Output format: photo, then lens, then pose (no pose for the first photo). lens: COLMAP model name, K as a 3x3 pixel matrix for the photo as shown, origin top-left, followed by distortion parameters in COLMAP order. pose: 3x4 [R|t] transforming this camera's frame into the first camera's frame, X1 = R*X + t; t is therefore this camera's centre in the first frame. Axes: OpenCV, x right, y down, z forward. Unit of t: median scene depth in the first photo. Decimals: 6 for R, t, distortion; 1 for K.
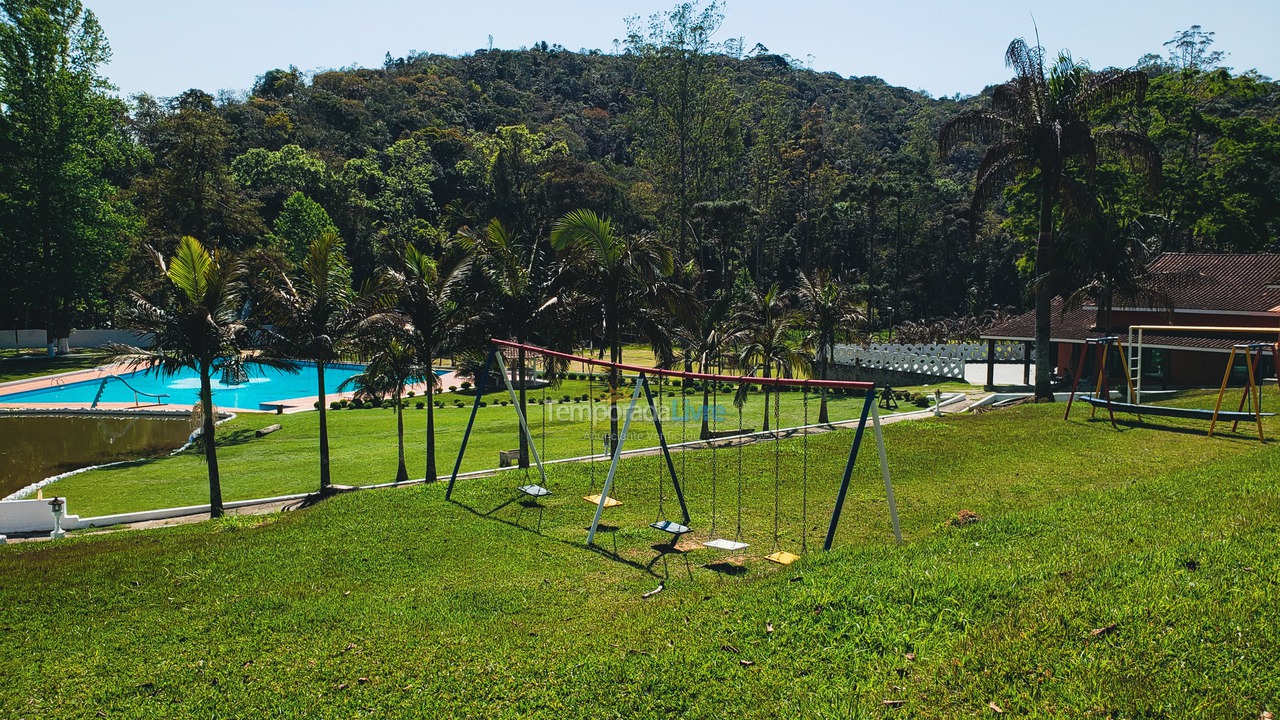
lens RADIAL K [[998.6, 0, 644.2], [0, 998.6, 397.7], [0, 0, 1]] dist [0.107529, -0.159664]
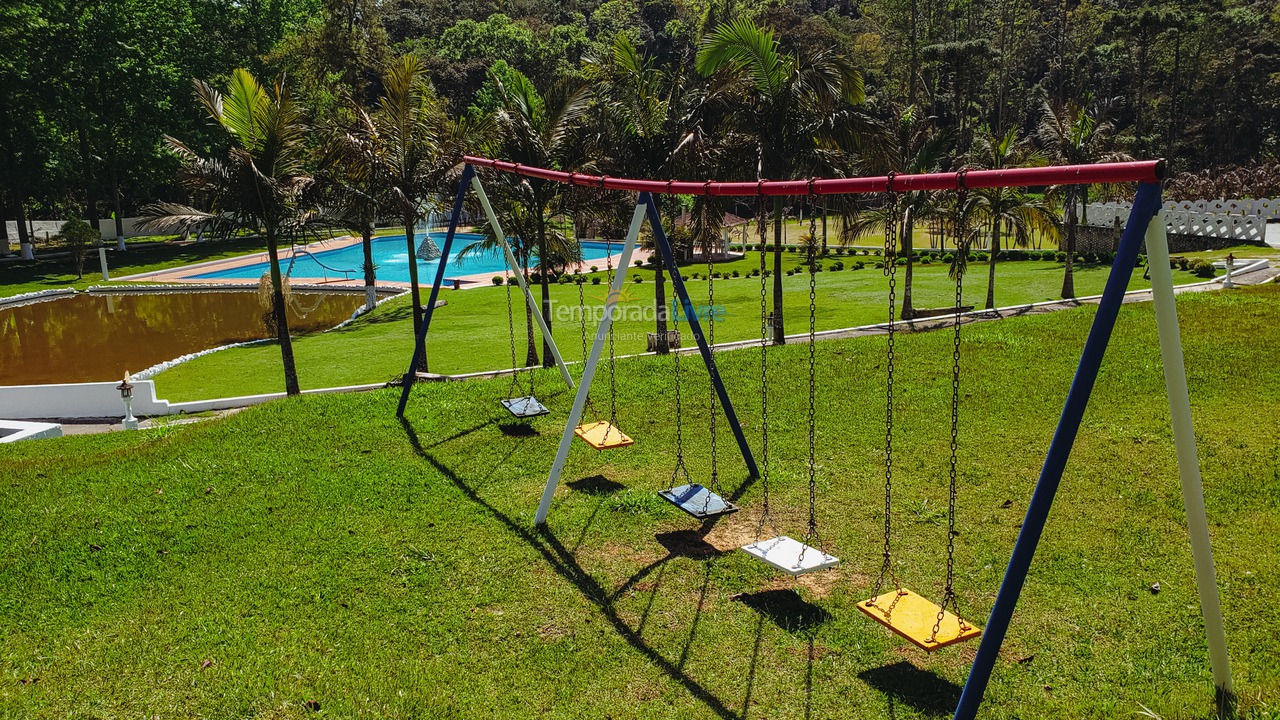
lens RADIAL K [[1004.2, 0, 638.0], [0, 1004.2, 376.5], [0, 0, 1]] dist [0.005526, 0.013350]
pose [[0.973236, 0.017818, -0.229116, 0.027925], [0.005385, 0.994947, 0.100254, 0.004421], [0.229745, -0.098804, 0.968223, 0.127949]]
